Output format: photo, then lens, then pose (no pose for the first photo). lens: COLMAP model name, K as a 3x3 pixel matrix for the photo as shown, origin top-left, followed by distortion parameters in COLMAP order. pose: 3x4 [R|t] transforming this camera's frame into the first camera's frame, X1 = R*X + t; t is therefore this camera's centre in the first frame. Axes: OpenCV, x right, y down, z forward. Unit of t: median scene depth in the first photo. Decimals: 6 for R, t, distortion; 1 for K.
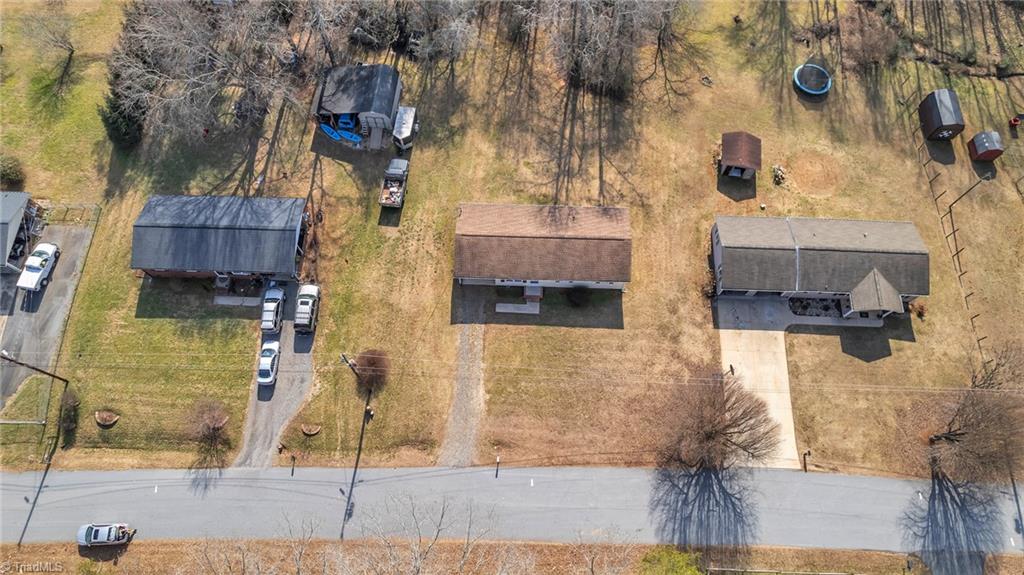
lens RADIAL K [[653.9, 0, 512.0], [0, 653.9, 287.5], [0, 0, 1]] dist [-0.073272, 0.066648]
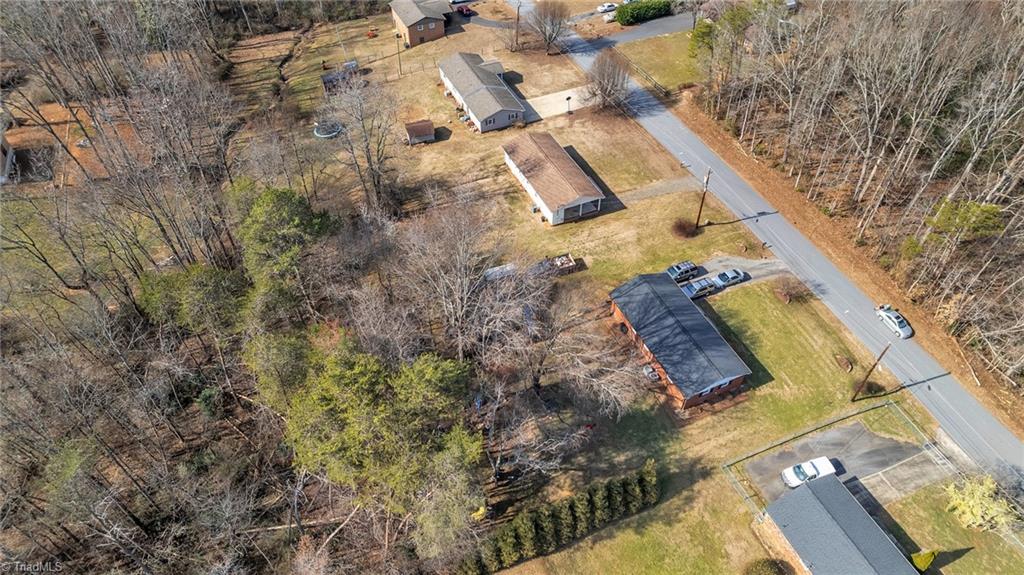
lens RADIAL K [[653.9, 0, 512.0], [0, 653.9, 287.5], [0, 0, 1]] dist [-0.073272, 0.066648]
pose [[-0.434262, -0.655660, 0.617678, -0.906186], [0.838401, -0.043450, 0.543320, -0.868833], [-0.329395, 0.753805, 0.568574, 0.364164]]
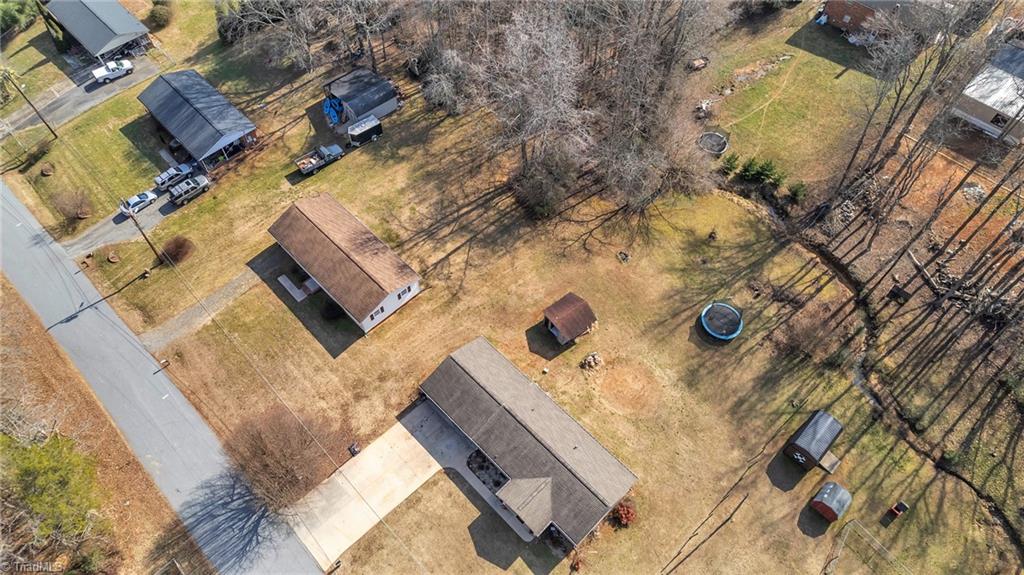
lens RADIAL K [[653.9, 0, 512.0], [0, 653.9, 287.5], [0, 0, 1]] dist [-0.073272, 0.066648]
pose [[0.726087, 0.572762, -0.380449, 0.649876], [-0.637670, 0.767896, -0.060933, -0.130343], [0.257245, 0.286844, 0.922792, 0.069175]]
